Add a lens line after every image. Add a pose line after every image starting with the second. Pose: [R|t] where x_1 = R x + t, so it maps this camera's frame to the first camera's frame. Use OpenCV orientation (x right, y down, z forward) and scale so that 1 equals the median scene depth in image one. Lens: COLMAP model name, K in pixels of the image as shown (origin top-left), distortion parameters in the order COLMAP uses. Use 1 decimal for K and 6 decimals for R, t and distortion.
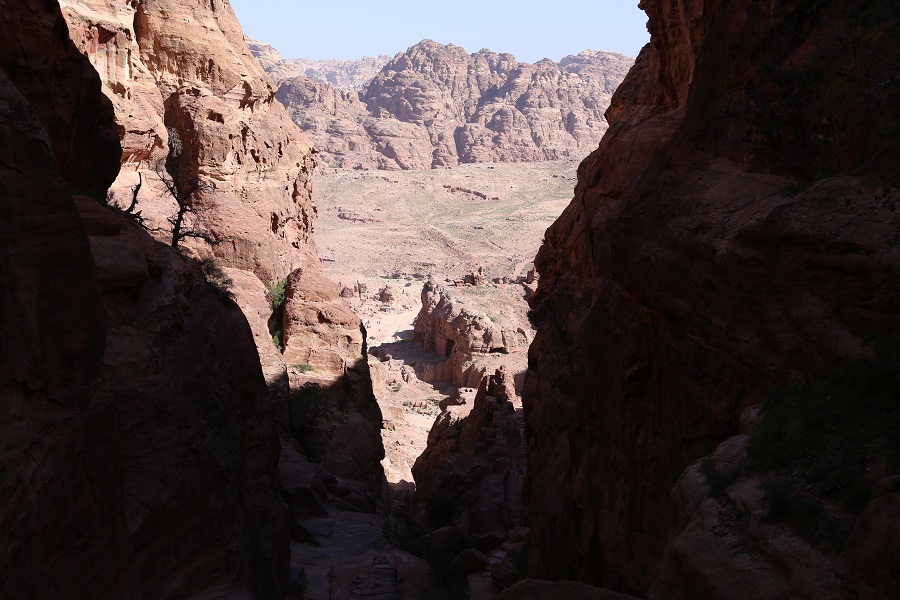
lens RADIAL K [[1419.4, 0, 454.9], [0, 1419.4, 300.2], [0, 0, 1]] dist [0.065103, 0.000000]
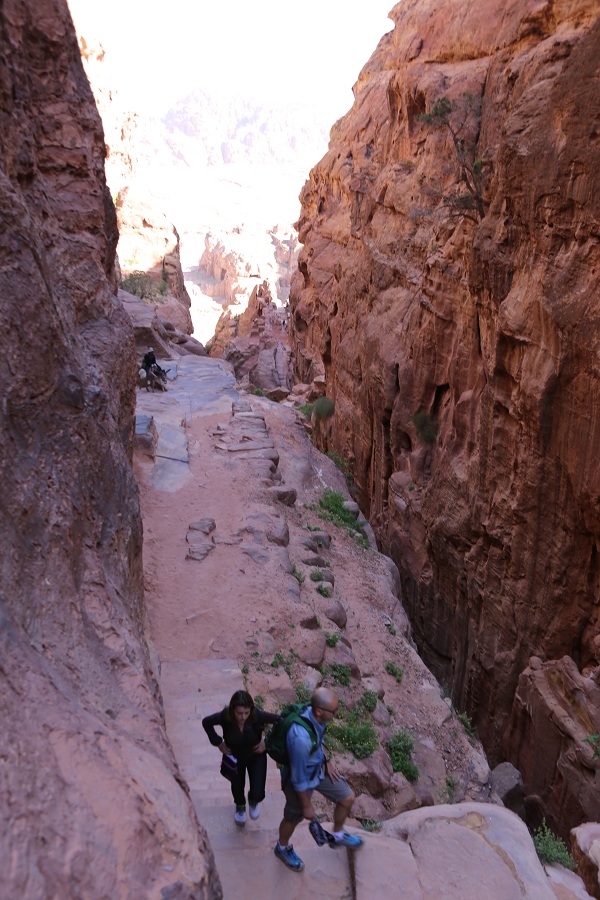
lens RADIAL K [[808.4, 0, 296.3], [0, 808.4, 449.0], [0, 0, 1]] dist [-0.065512, 0.016005]
pose [[0.995004, 0.001288, 0.099827, -0.019532], [-0.024044, 0.973578, 0.227086, 0.028453], [-0.096897, -0.228351, 0.968745, 0.153968]]
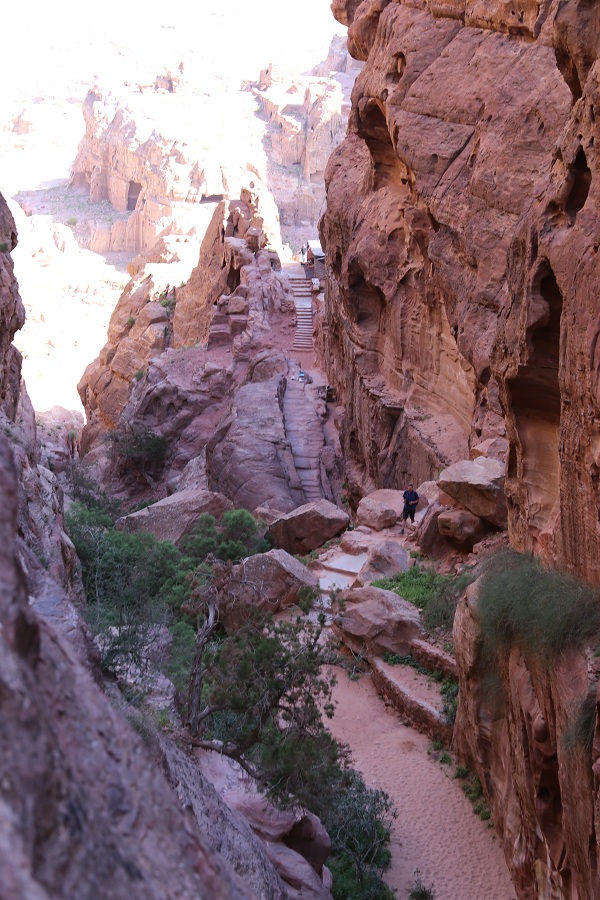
lens RADIAL K [[1885.0, 0, 299.6], [0, 1885.0, 454.6], [0, 0, 1]] dist [0.374335, 0.000000]
pose [[0.995710, -0.007512, 0.092224, -0.014337], [-0.005534, 0.990080, 0.140395, 0.046550], [-0.092364, -0.140303, 0.985791, 0.296552]]
